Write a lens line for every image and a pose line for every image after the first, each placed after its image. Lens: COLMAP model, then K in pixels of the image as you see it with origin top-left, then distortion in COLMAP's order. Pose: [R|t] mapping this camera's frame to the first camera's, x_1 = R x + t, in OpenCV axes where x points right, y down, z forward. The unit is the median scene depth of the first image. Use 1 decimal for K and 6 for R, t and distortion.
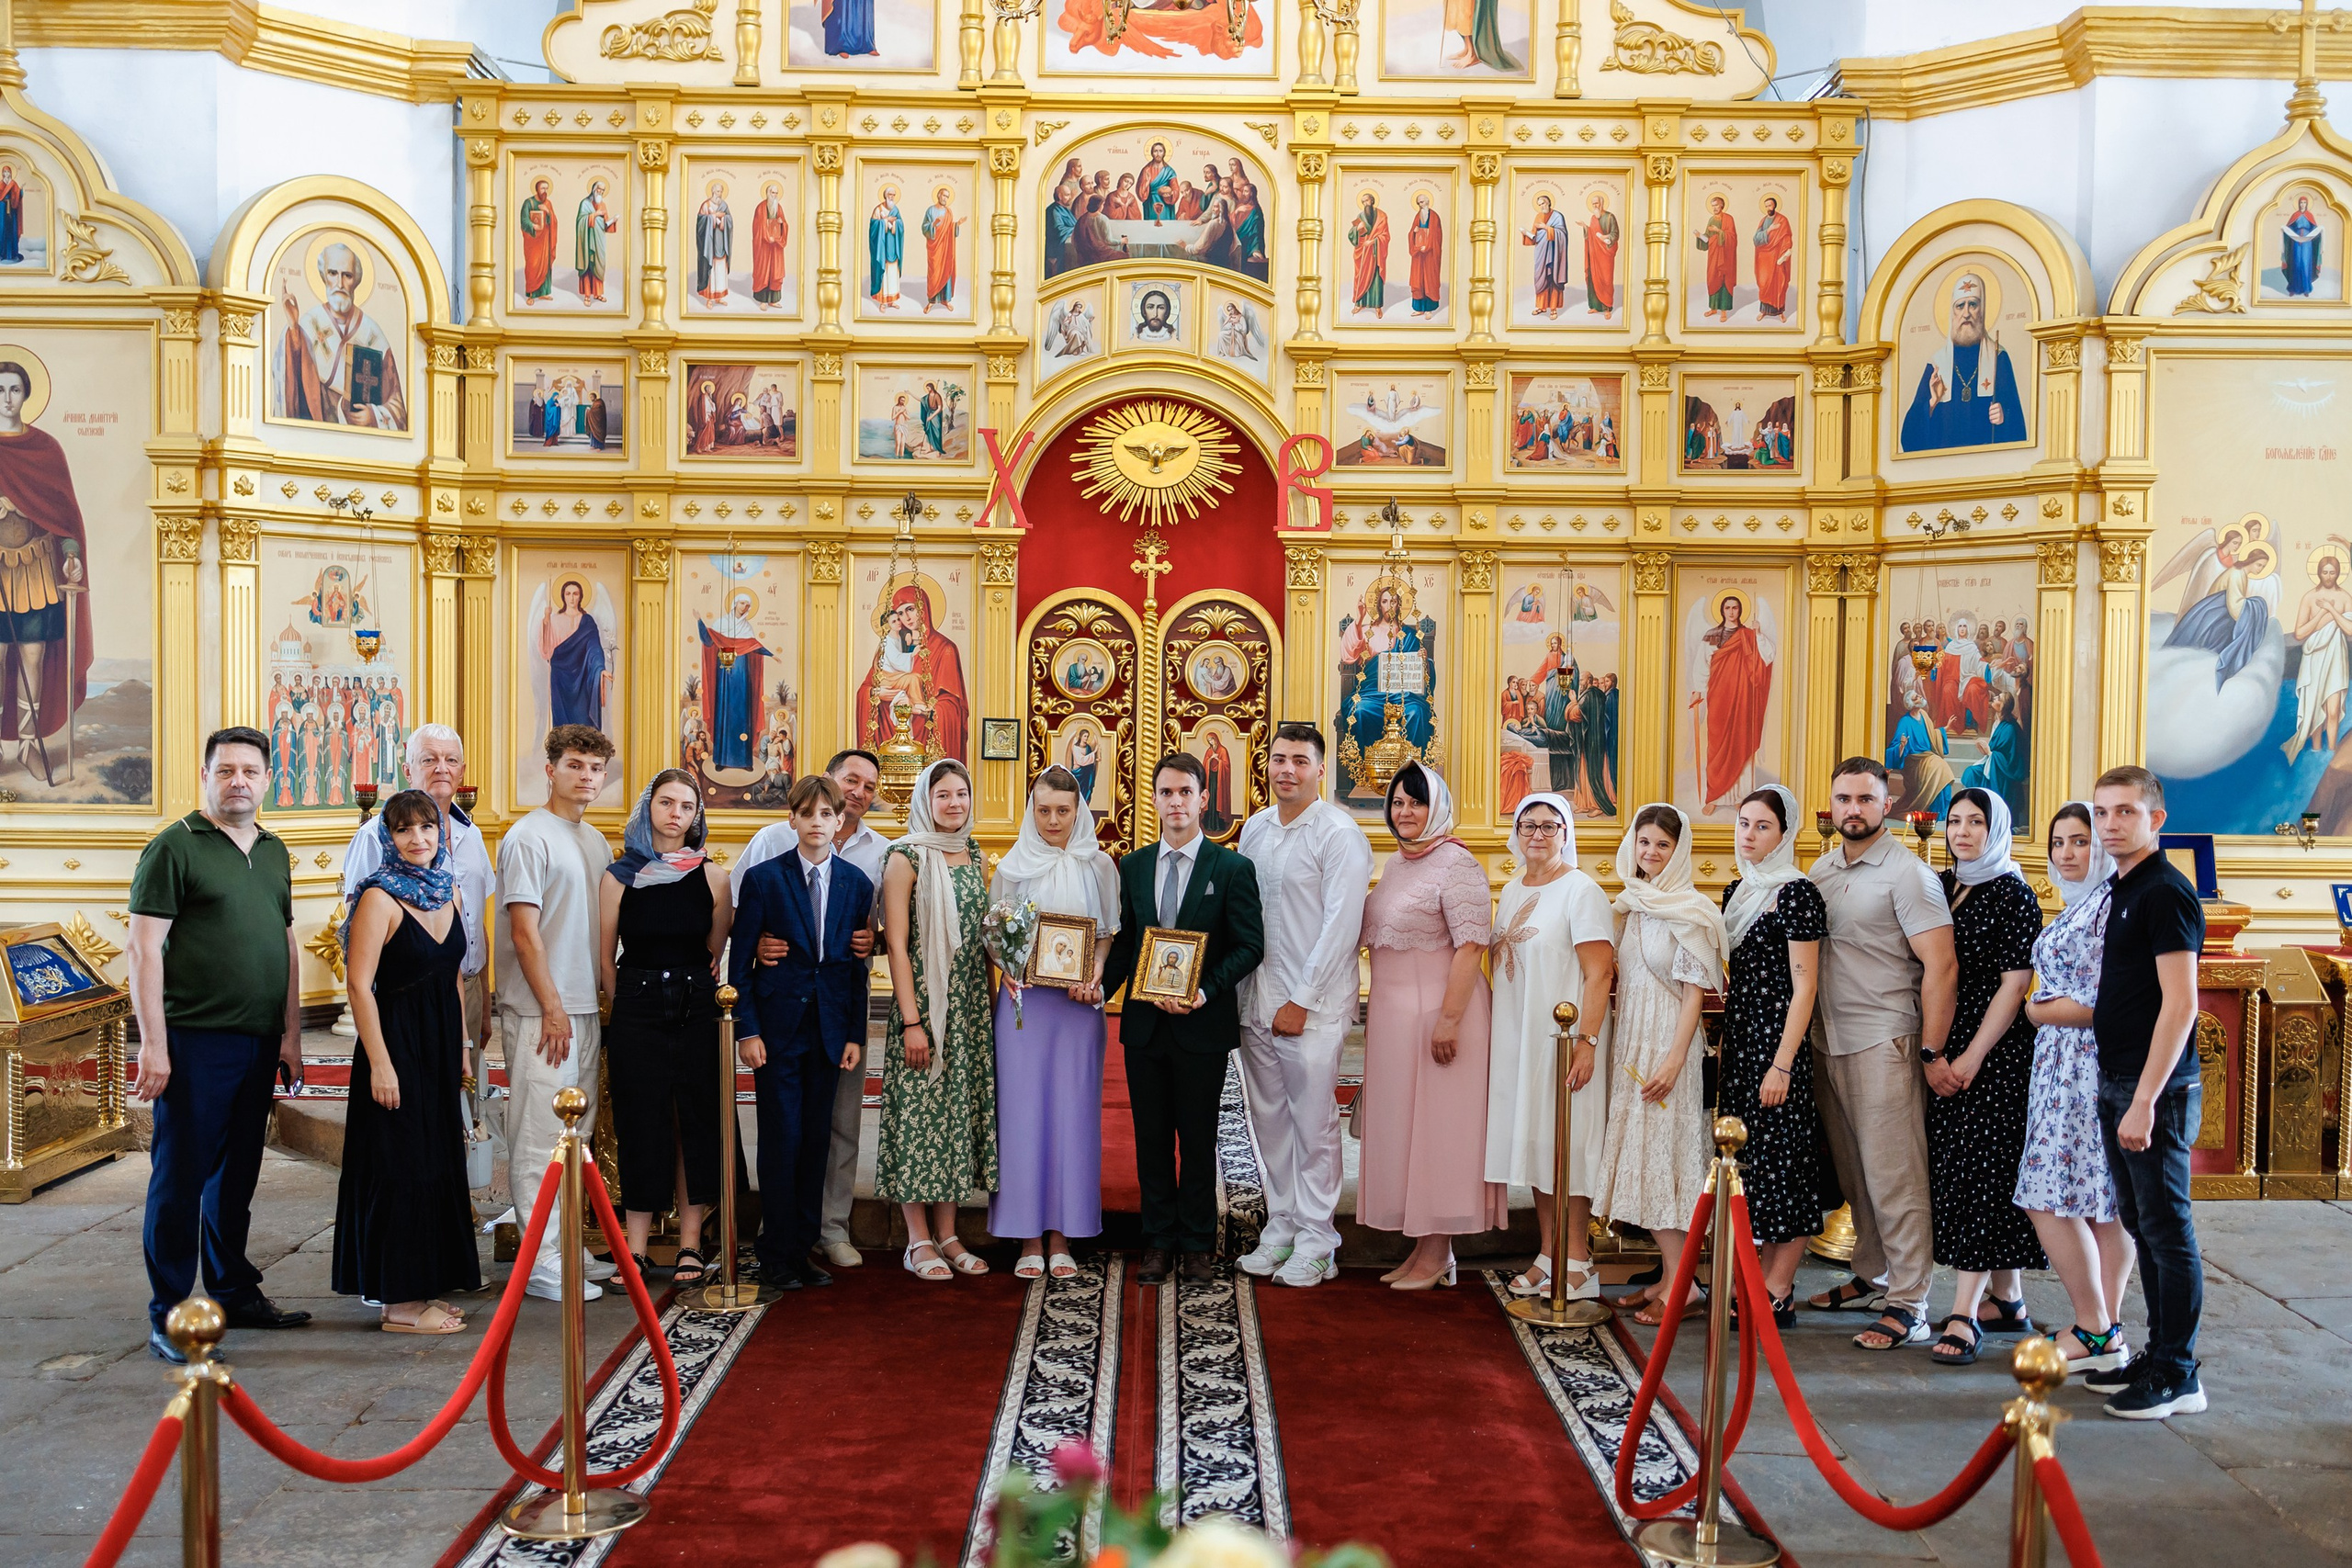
lens RADIAL K [[2394.4, 0, 1159.2], [0, 2394.4, 808.2], [0, 0, 1]] dist [0.039251, 0.000000]
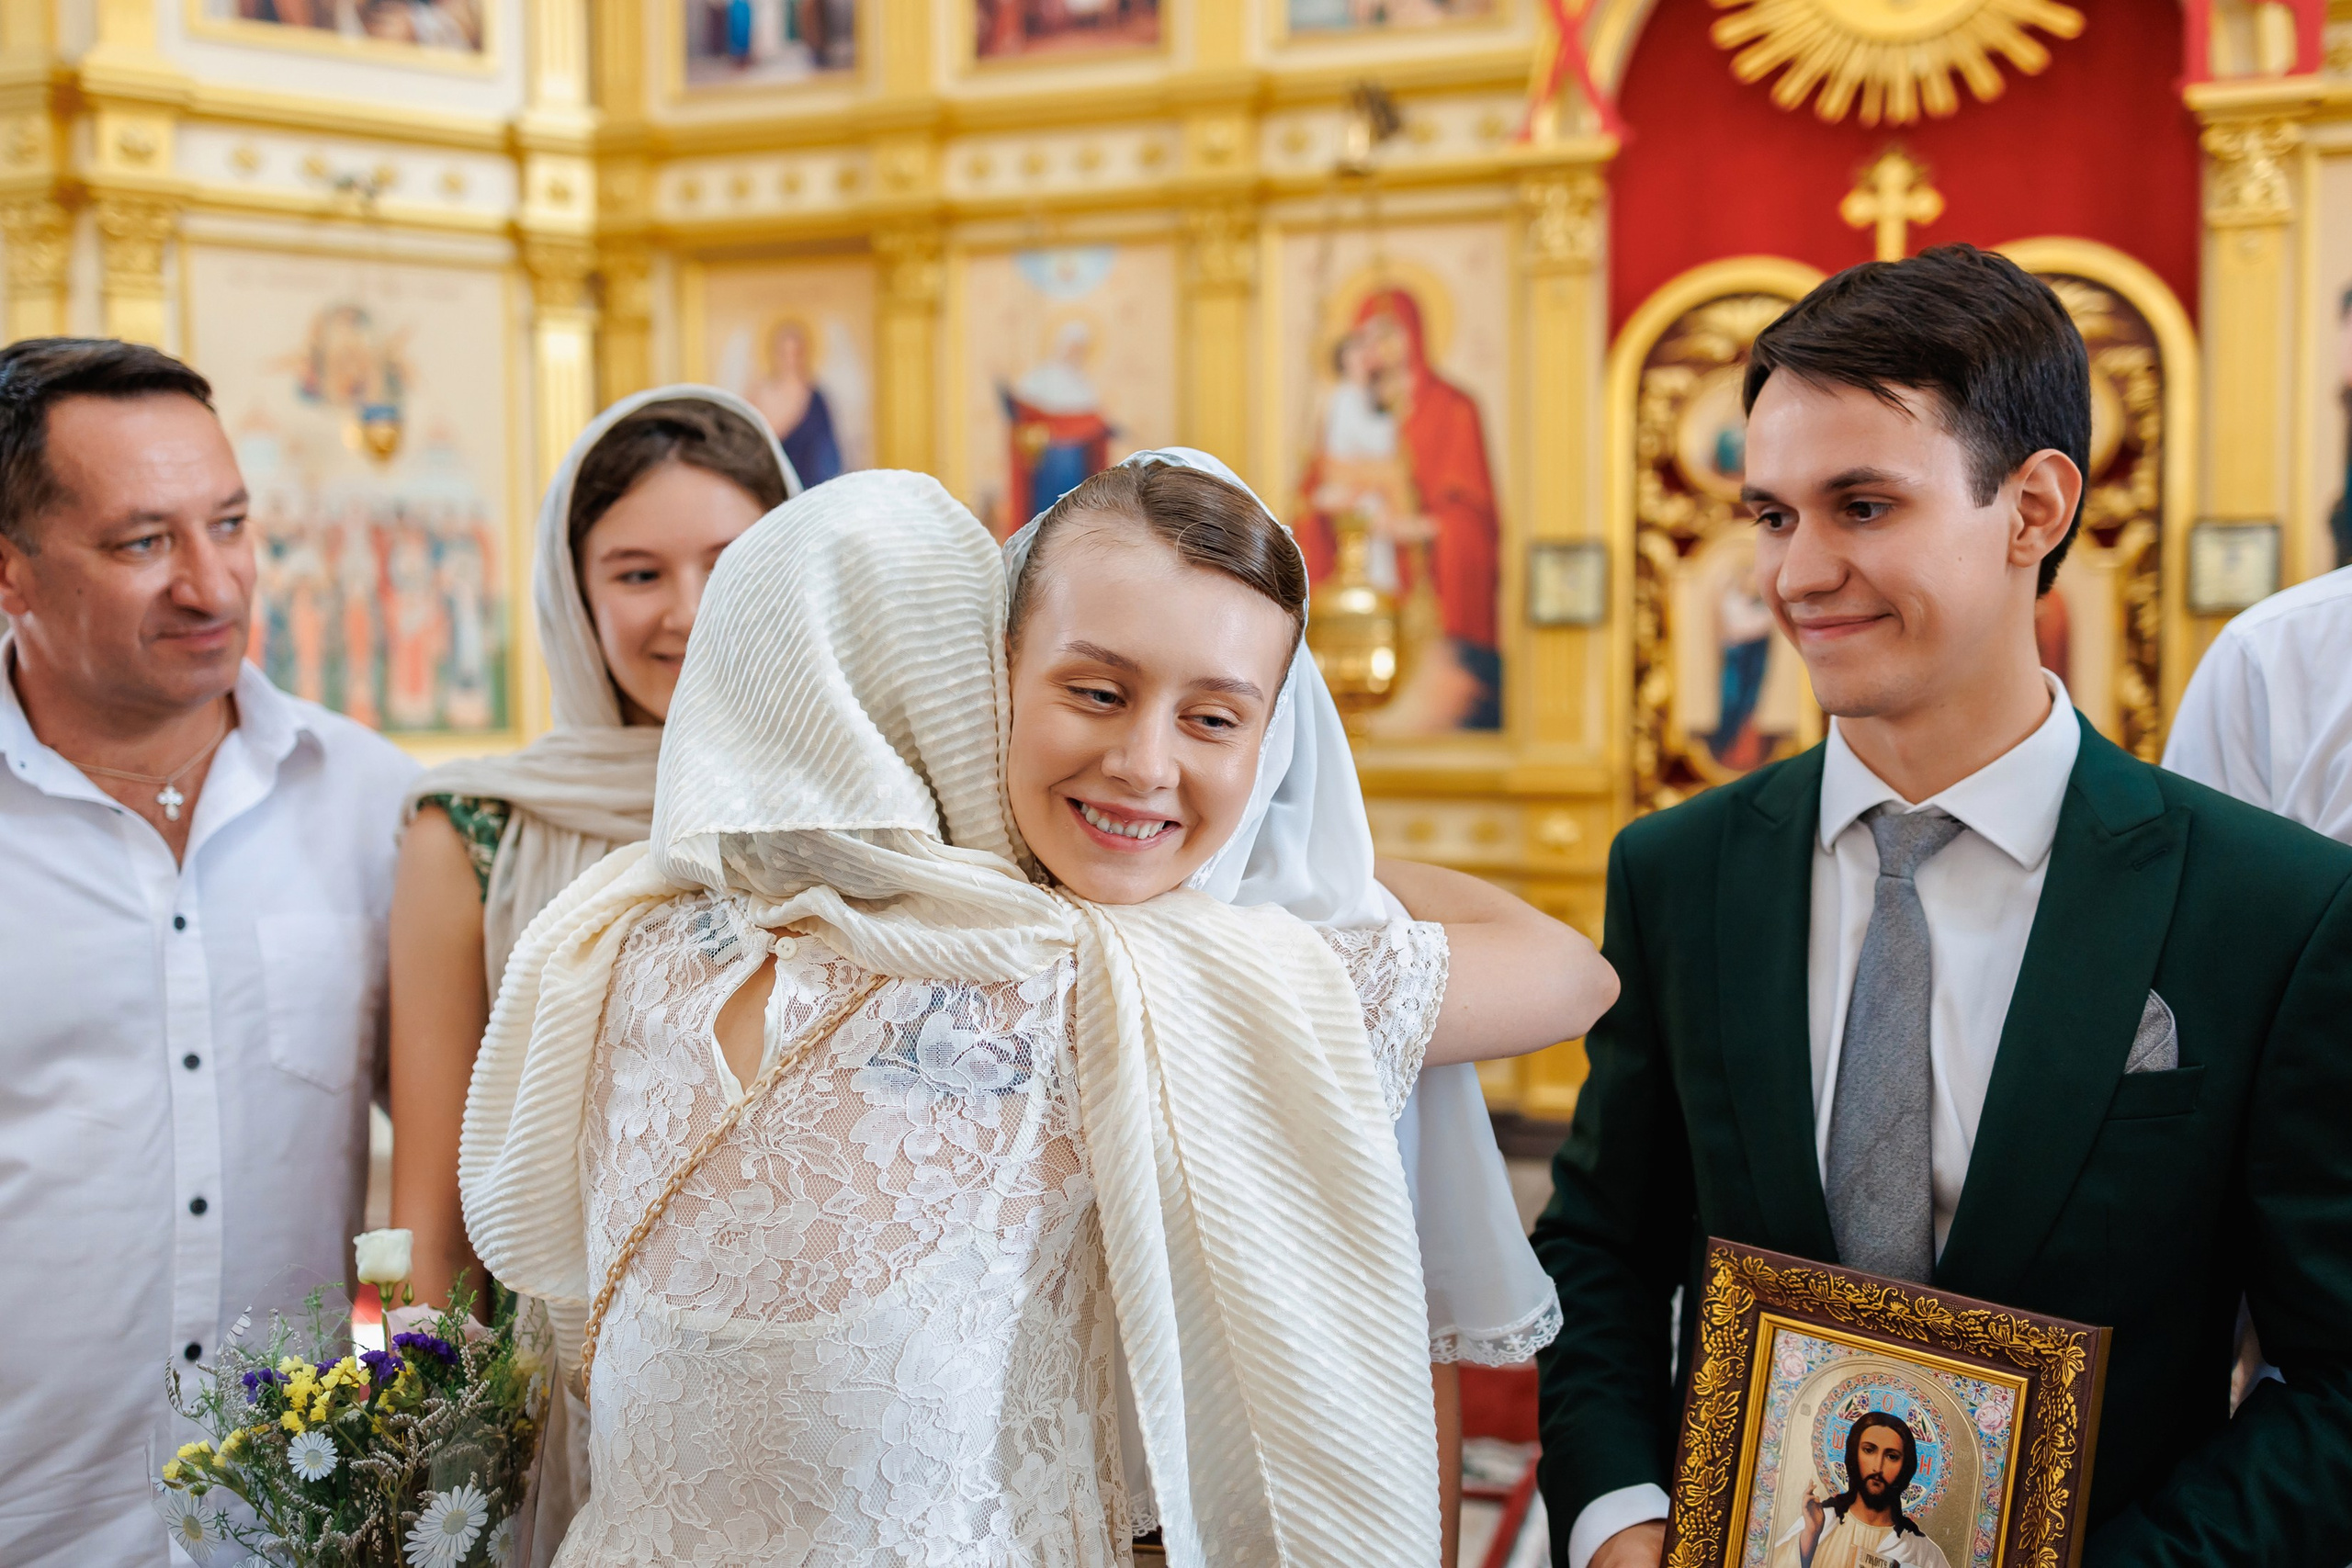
lens RADIAL K [[2394.4, 0, 1160.6], [0, 2394.4, 759.0], [0, 0, 1]] dist [0.039251, 0.000000]
pose [[0.953199, -0.009283, -0.302201, 0.002013], [0.010032, 0.999949, 0.000925, 0.005812], [0.302177, -0.003913, 0.953244, 0.511546]]
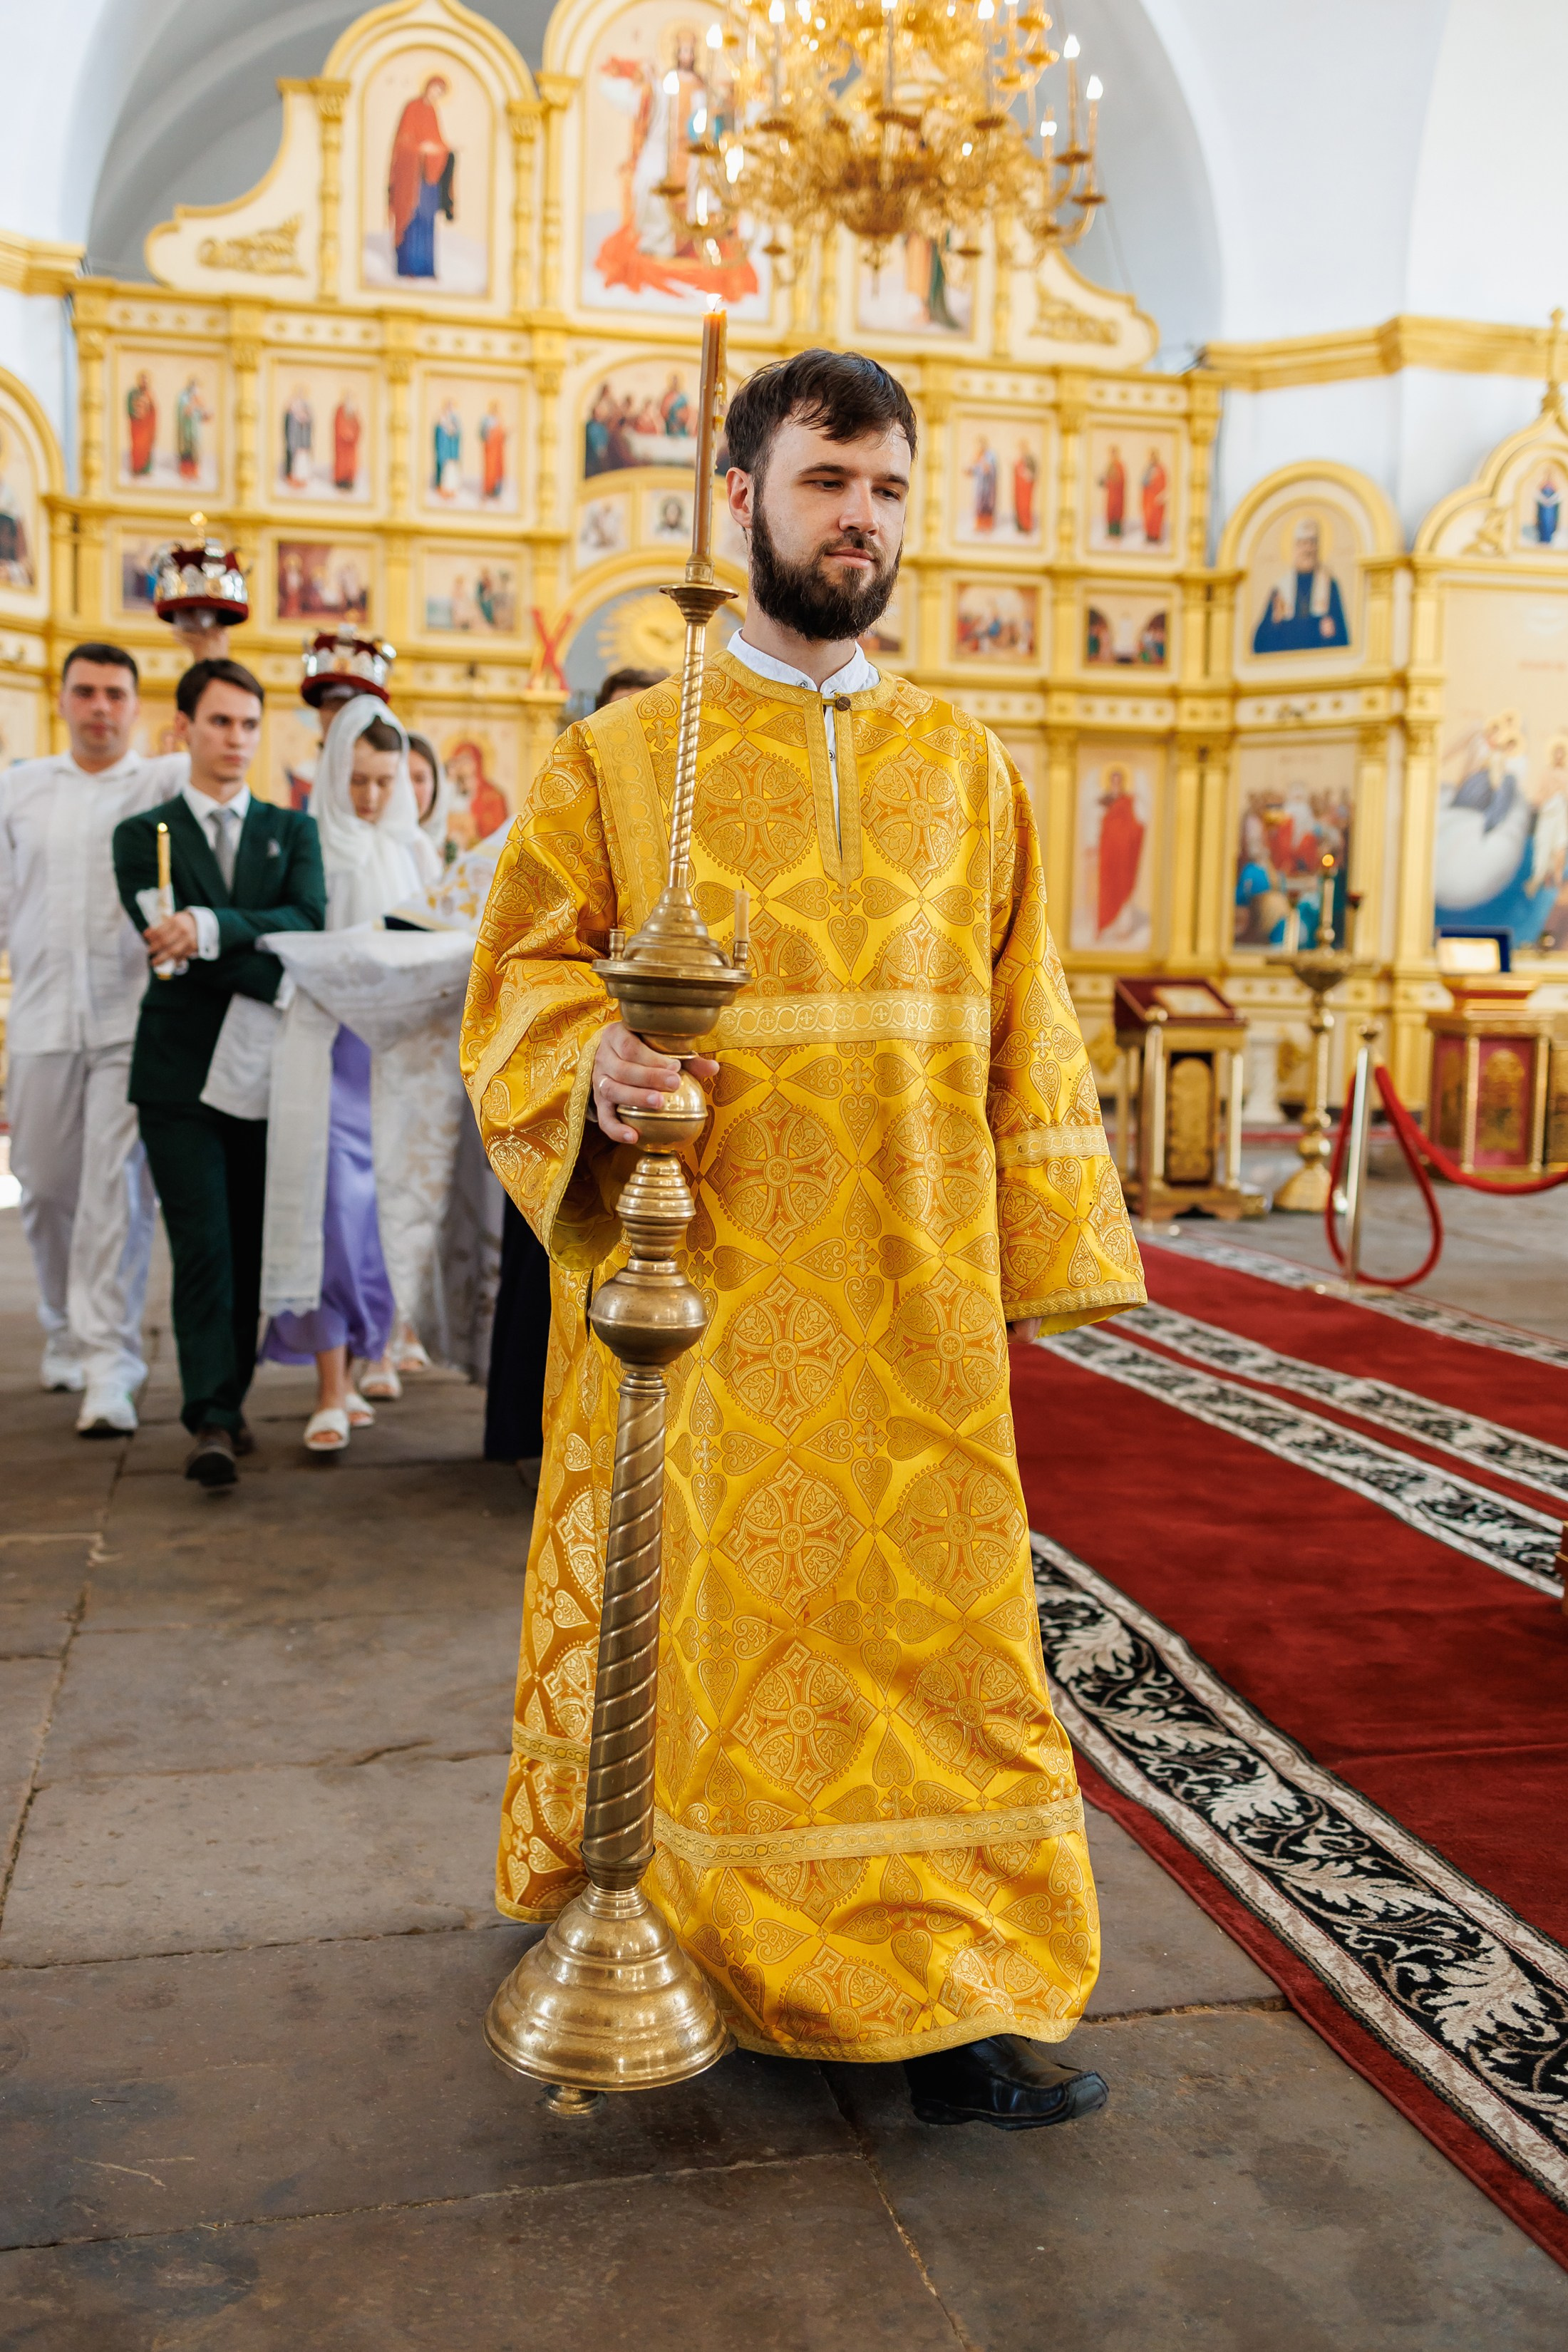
lens RADIAL K [[2394.7, 0, 758.5], [0, 2394.7, 1213.5], [0, 0, 1]] dist [0.039251, 0.000000]
pose [[0.976033, -0.012801, 0.217245, -0.226890], [-0.000599, 0.998107, 0.061504, 0.068925], [-0.217621, -0.060160, 0.974178, -0.208184]]
